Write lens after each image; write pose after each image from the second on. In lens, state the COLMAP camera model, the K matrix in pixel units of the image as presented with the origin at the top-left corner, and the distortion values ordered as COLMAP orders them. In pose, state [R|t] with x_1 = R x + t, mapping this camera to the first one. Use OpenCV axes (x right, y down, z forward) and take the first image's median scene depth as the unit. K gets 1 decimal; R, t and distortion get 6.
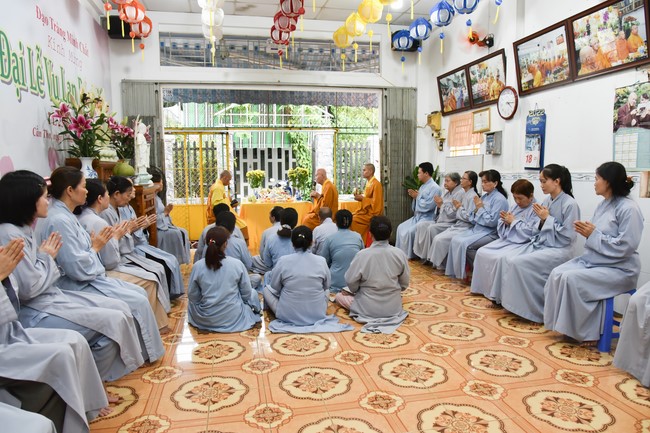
lens RADIAL K [[451.9, 0, 325.0], [0, 451.9, 216.5], [0, 0, 1]] dist [-0.043729, 0.015859]
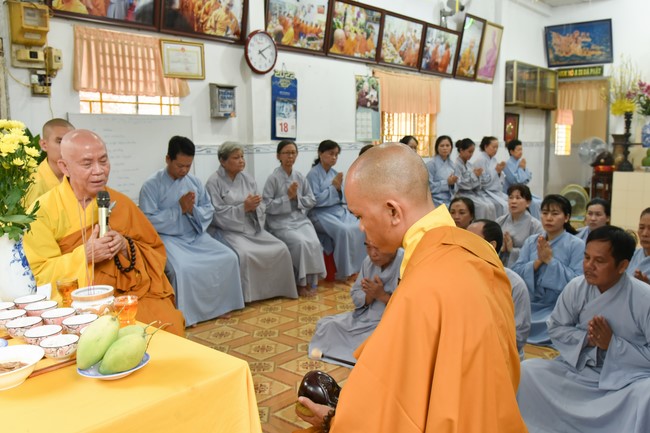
lens RADIAL K [[592.5, 0, 350.9], [0, 592.5, 217.2], [0, 0, 1]] dist [-0.037900, 0.003251]
pose [[-0.618336, -0.093017, 0.780390, -0.496801], [0.087422, 0.978668, 0.185919, -0.153445], [-0.781036, 0.183183, -0.597014, 1.541012]]
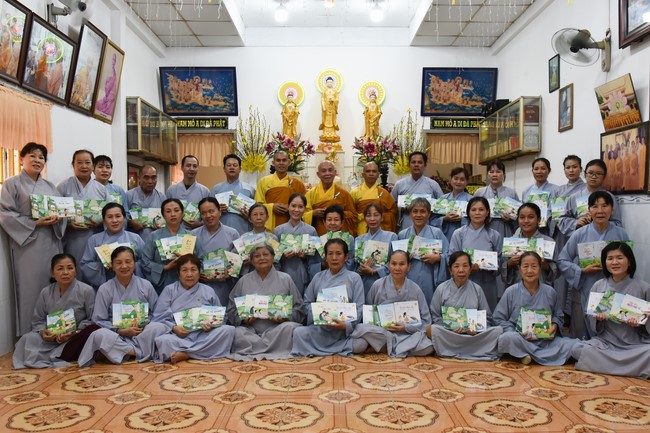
lens RADIAL K [[573.8, 0, 345.2], [0, 573.8, 229.1], [0, 0, 1]] dist [-0.032446, 0.009309]
pose [[-0.984987, 0.005359, 0.172544, -0.104439], [0.029070, 0.990393, 0.135192, -0.103314], [-0.170162, 0.138178, -0.975680, 1.301859]]
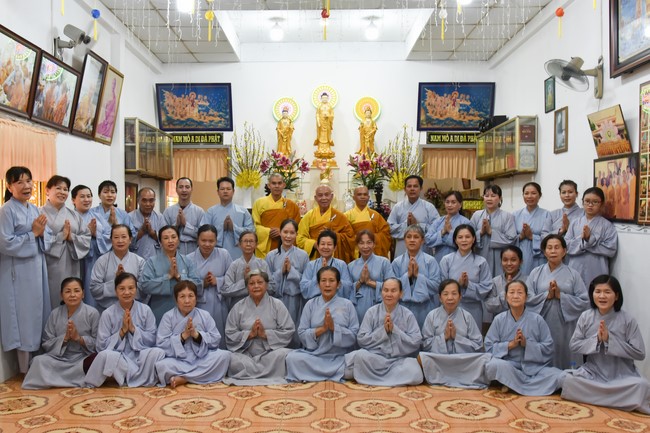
lens RADIAL K [[605.4, 0, 316.5], [0, 605.4, 217.8], [0, 0, 1]] dist [-0.036535, 0.014022]
pose [[-0.976807, 0.005480, 0.214051, -0.124123], [0.030468, 0.993058, 0.113614, -0.155393], [-0.211942, 0.117501, -0.970193, 1.368738]]
